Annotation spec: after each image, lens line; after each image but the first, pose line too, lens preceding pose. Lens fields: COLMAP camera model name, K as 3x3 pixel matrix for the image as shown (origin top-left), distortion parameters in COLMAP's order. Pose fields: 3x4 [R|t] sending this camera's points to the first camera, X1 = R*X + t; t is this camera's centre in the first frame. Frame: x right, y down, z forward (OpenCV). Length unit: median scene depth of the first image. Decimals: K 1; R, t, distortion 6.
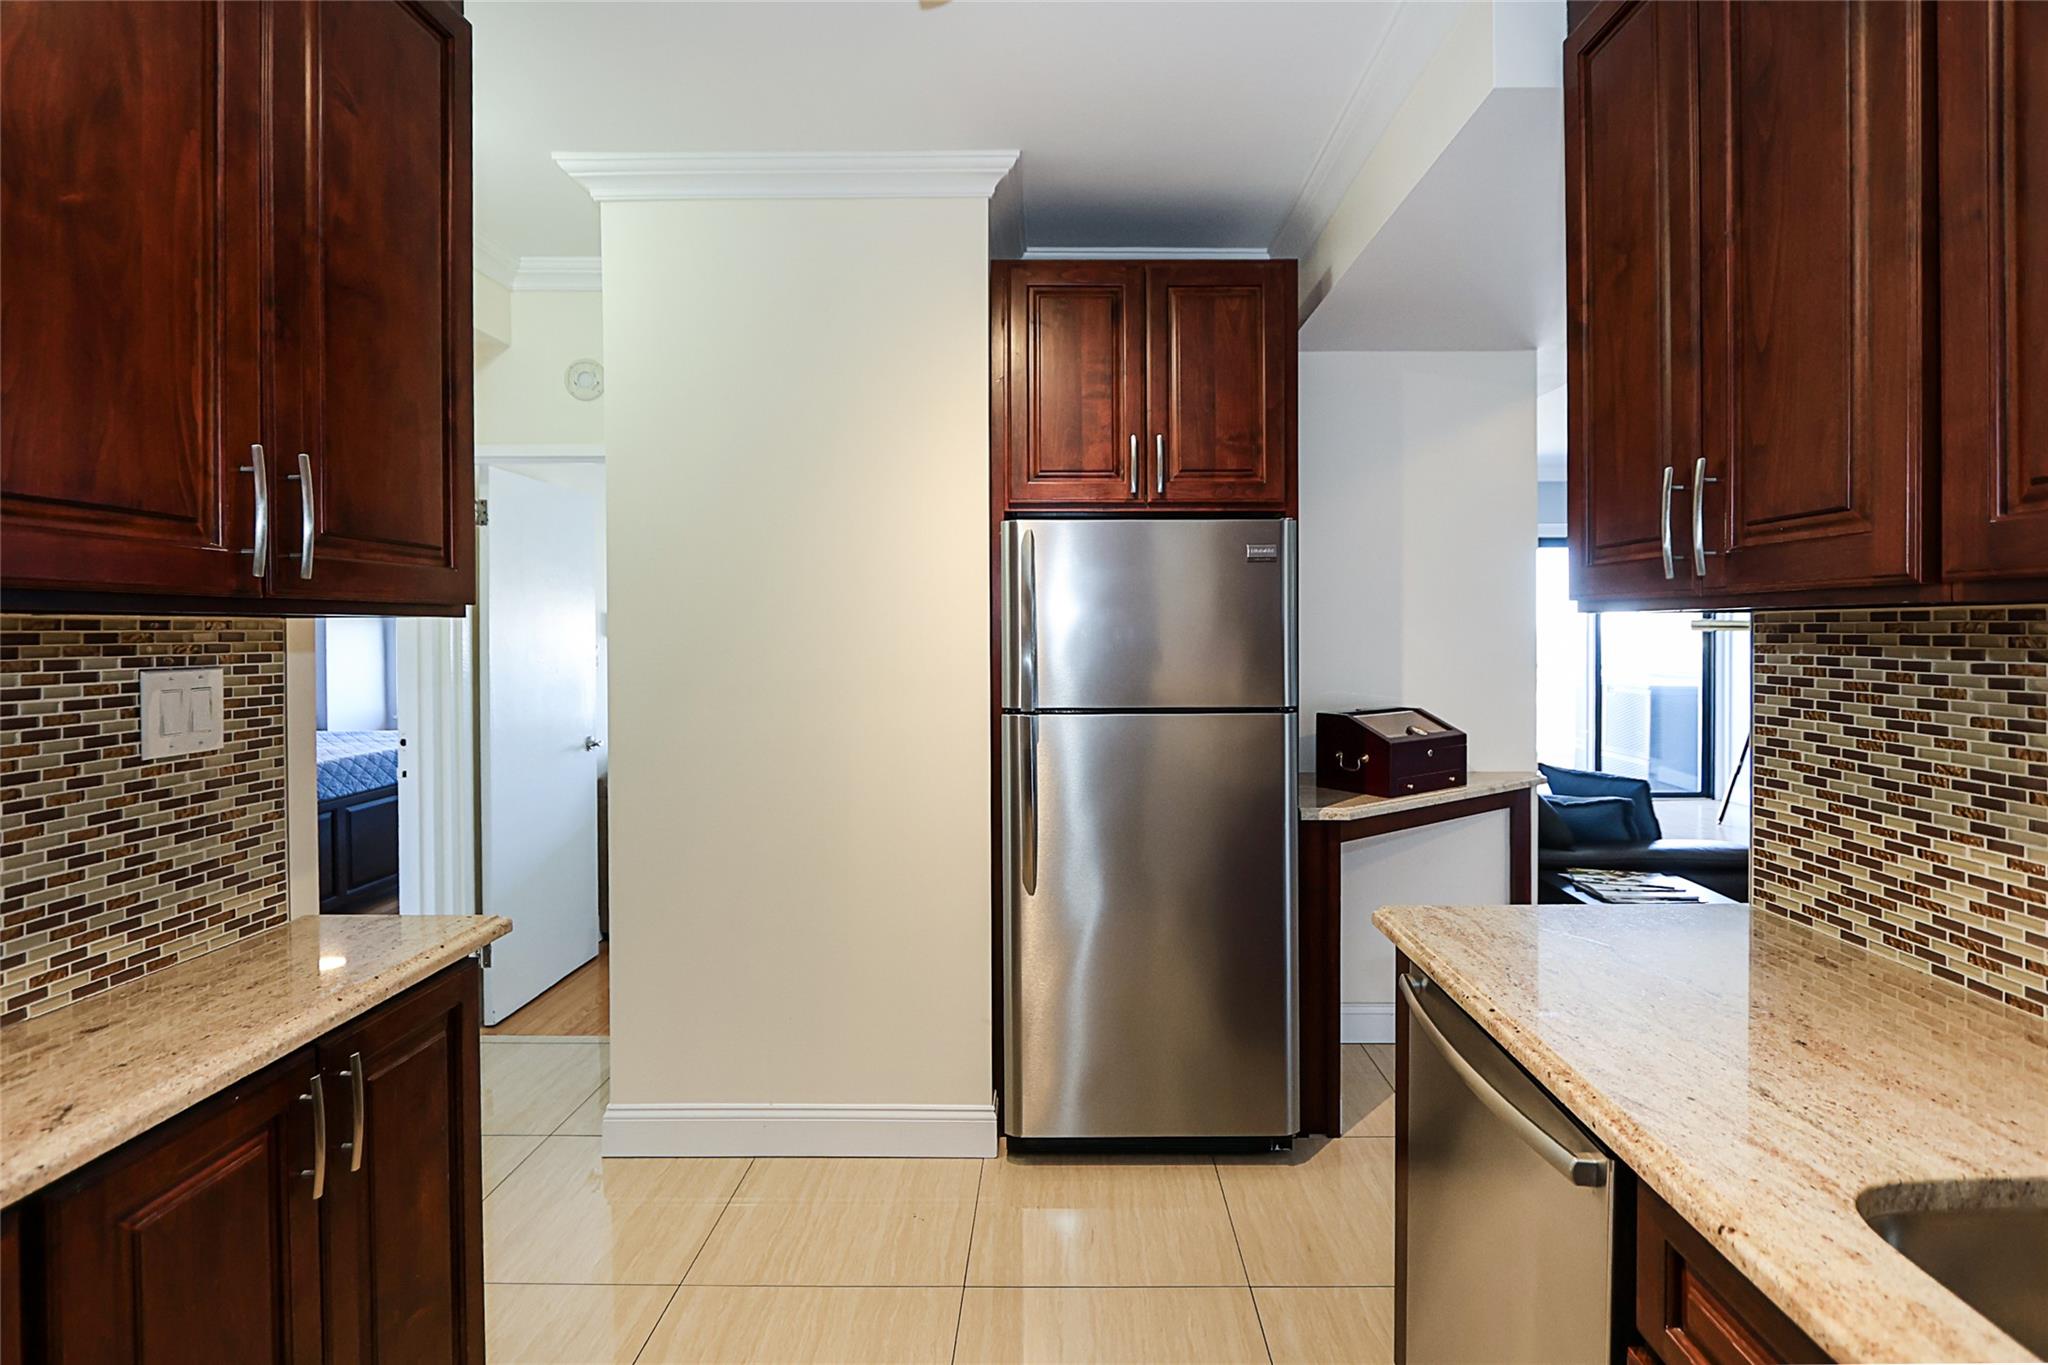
lens RADIAL K [[954.6, 0, 1068.1], [0, 954.6, 635.5], [0, 0, 1]] dist [-0.018728, 0.002199]
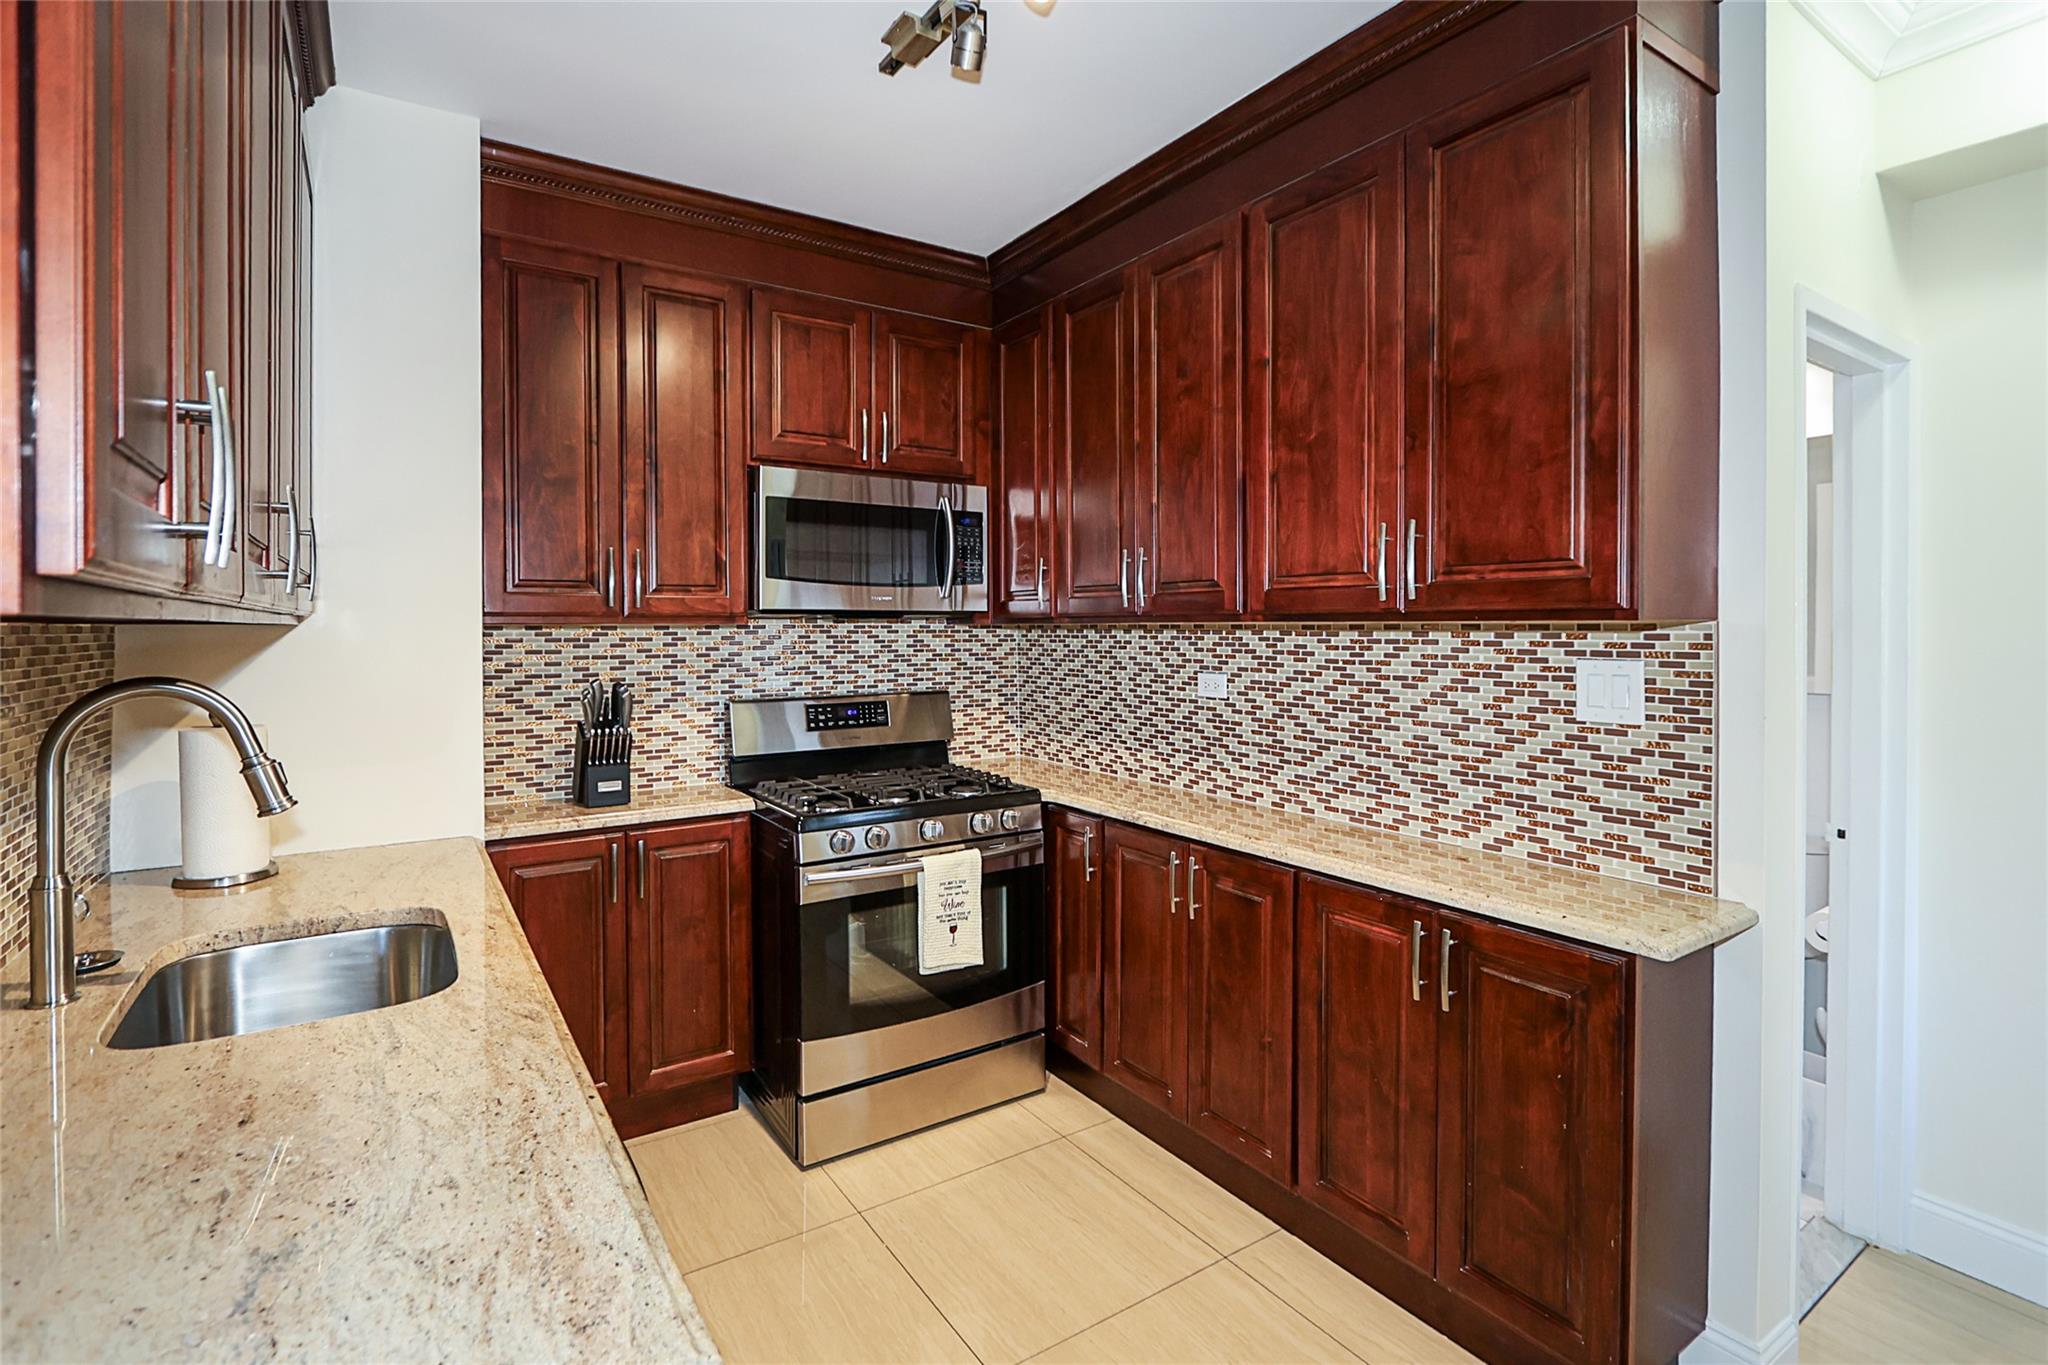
lens RADIAL K [[954.6, 0, 998.5], [0, 954.6, 625.2], [0, 0, 1]] dist [-0.018728, 0.002199]
pose [[-0.847565, 0.007453, -0.530639, 0.491203], [0.003349, 0.999957, 0.008695, -0.026693], [0.530681, 0.005592, -0.847553, 1.595671]]
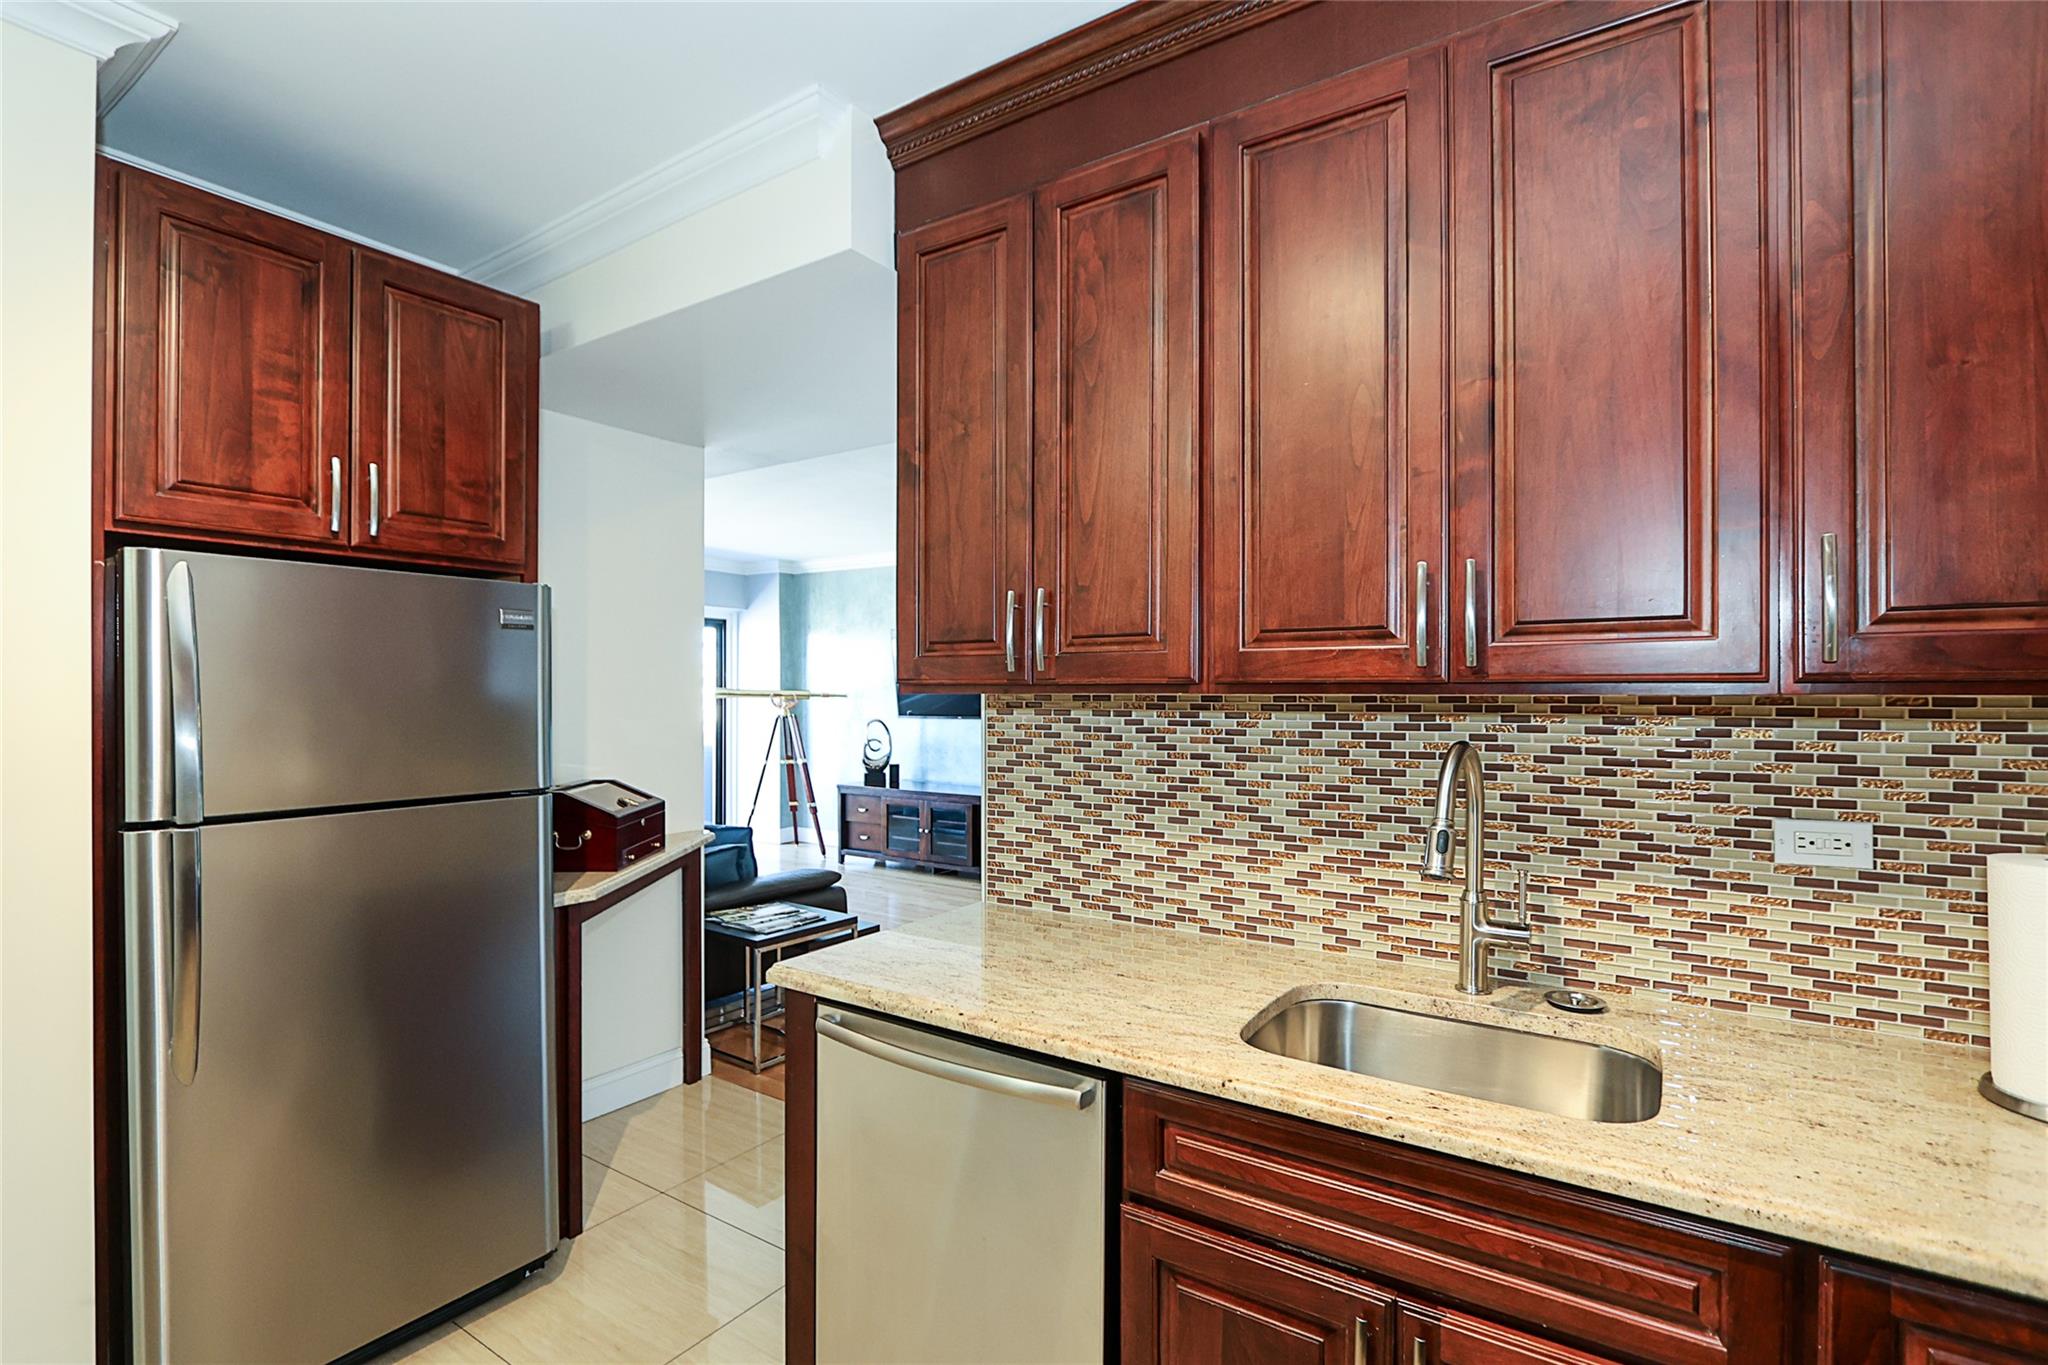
lens RADIAL K [[954.6, 0, 981.9], [0, 954.6, 695.3], [0, 0, 1]] dist [-0.018728, 0.002199]
pose [[0.570778, -0.001311, 0.821104, -0.492725], [0.003407, 0.999994, -0.000771, -0.022309], [-0.821098, 0.003238, 0.570779, 0.220491]]
